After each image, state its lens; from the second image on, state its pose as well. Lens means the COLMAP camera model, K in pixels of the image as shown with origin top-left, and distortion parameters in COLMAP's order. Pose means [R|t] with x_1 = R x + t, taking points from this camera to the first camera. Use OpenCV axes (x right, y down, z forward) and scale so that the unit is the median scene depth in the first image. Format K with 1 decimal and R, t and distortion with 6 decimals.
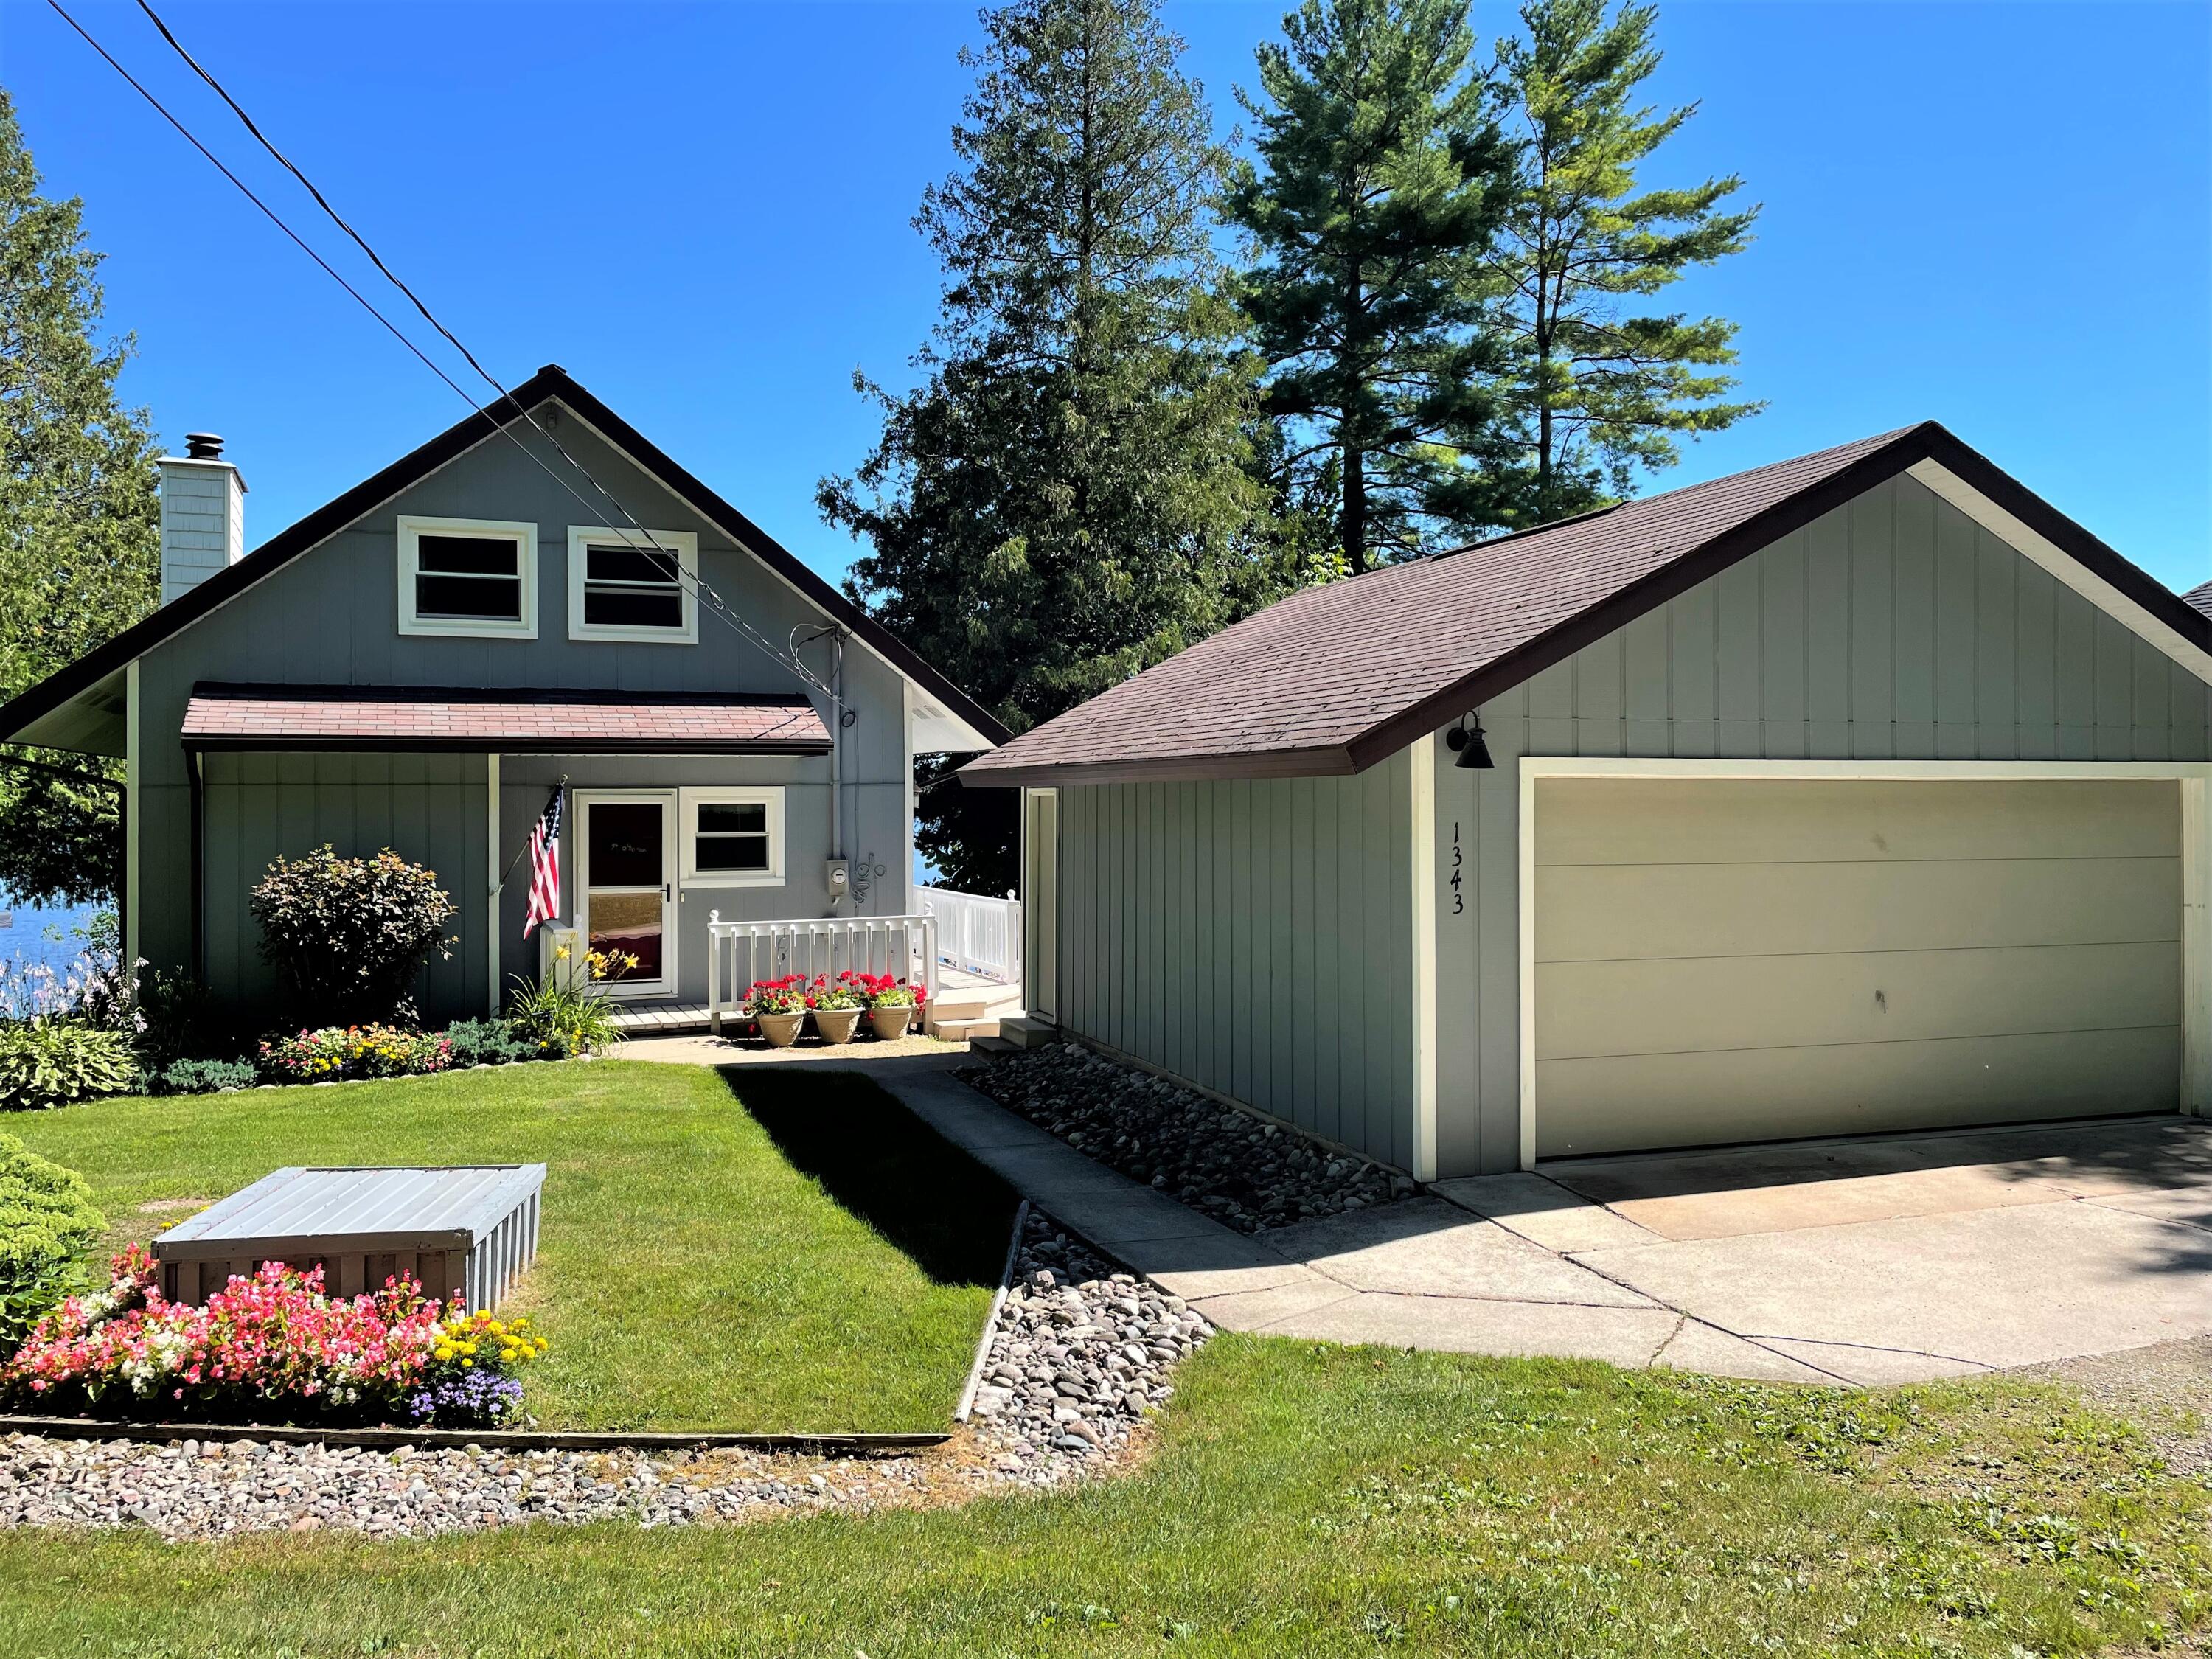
lens RADIAL K [[1668.3, 0, 1102.1], [0, 1668.3, 784.7], [0, 0, 1]] dist [0.112940, -0.134230]
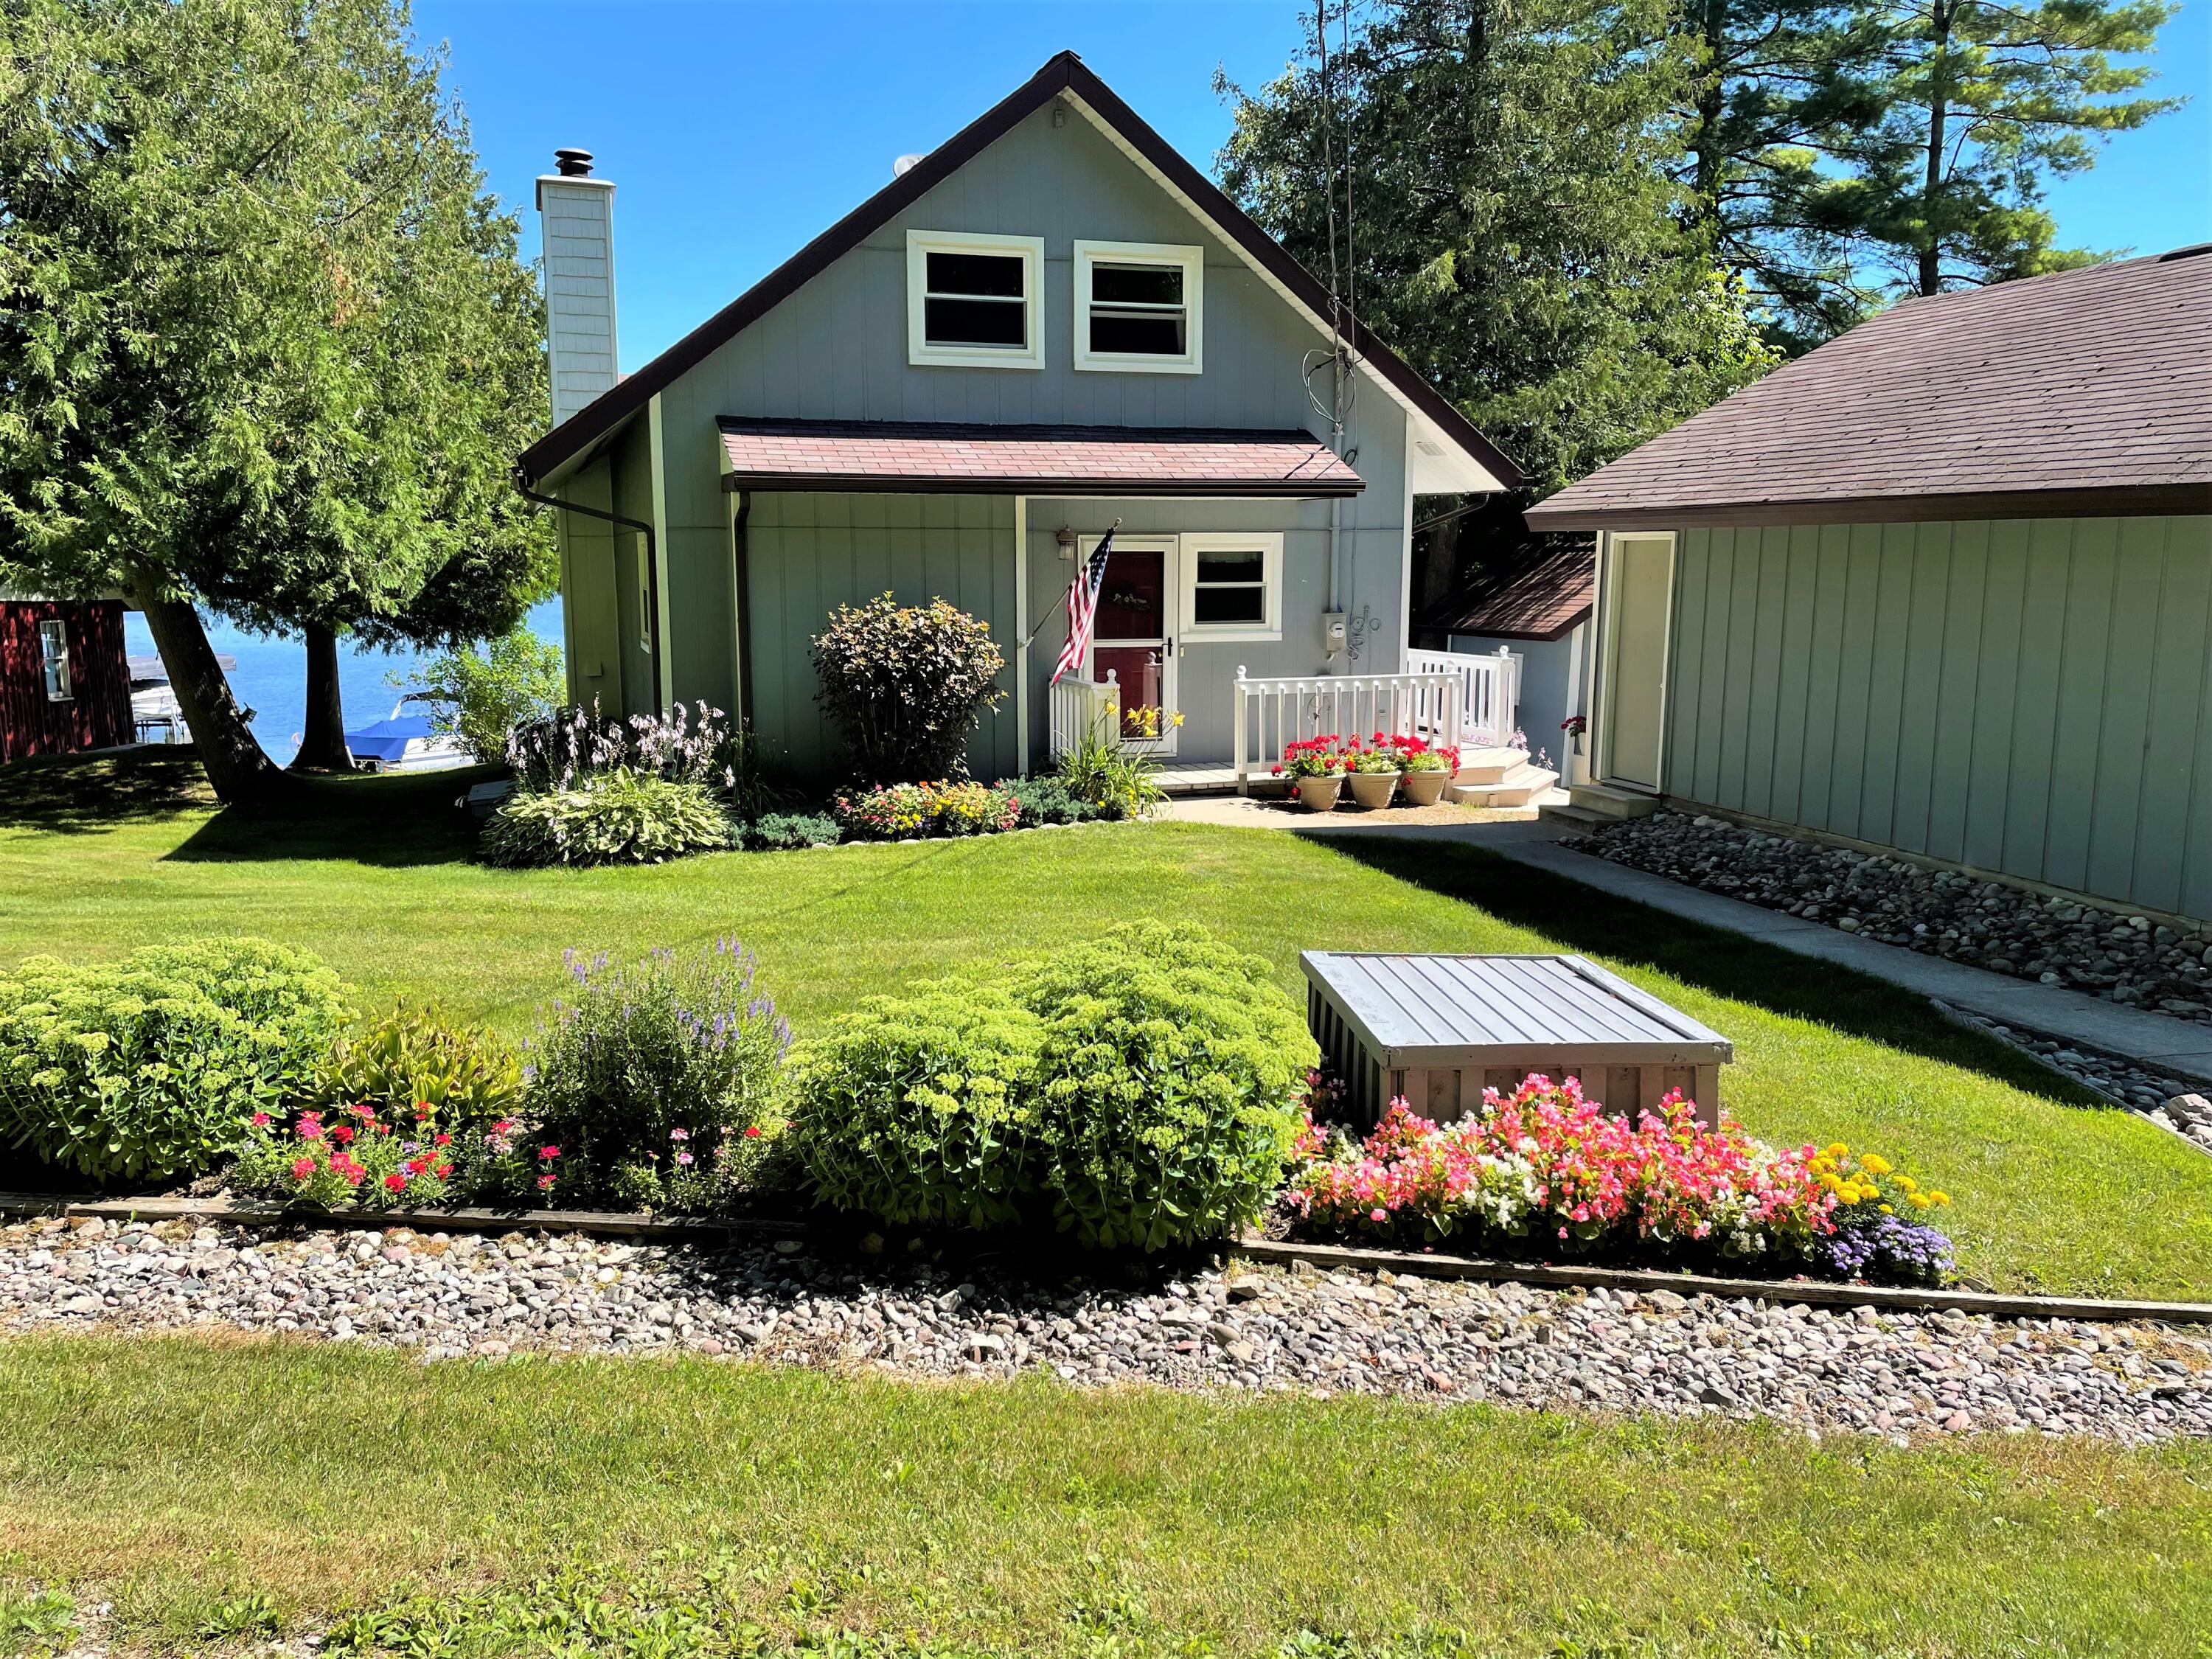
lens RADIAL K [[1668.3, 0, 1102.1], [0, 1668.3, 784.7], [0, 0, 1]] dist [0.112940, -0.134230]
pose [[0.997961, 0.011942, -0.062705, -0.246780], [-0.002668, 0.989288, 0.145950, 0.004349], [0.063776, -0.145485, 0.987303, 0.062954]]
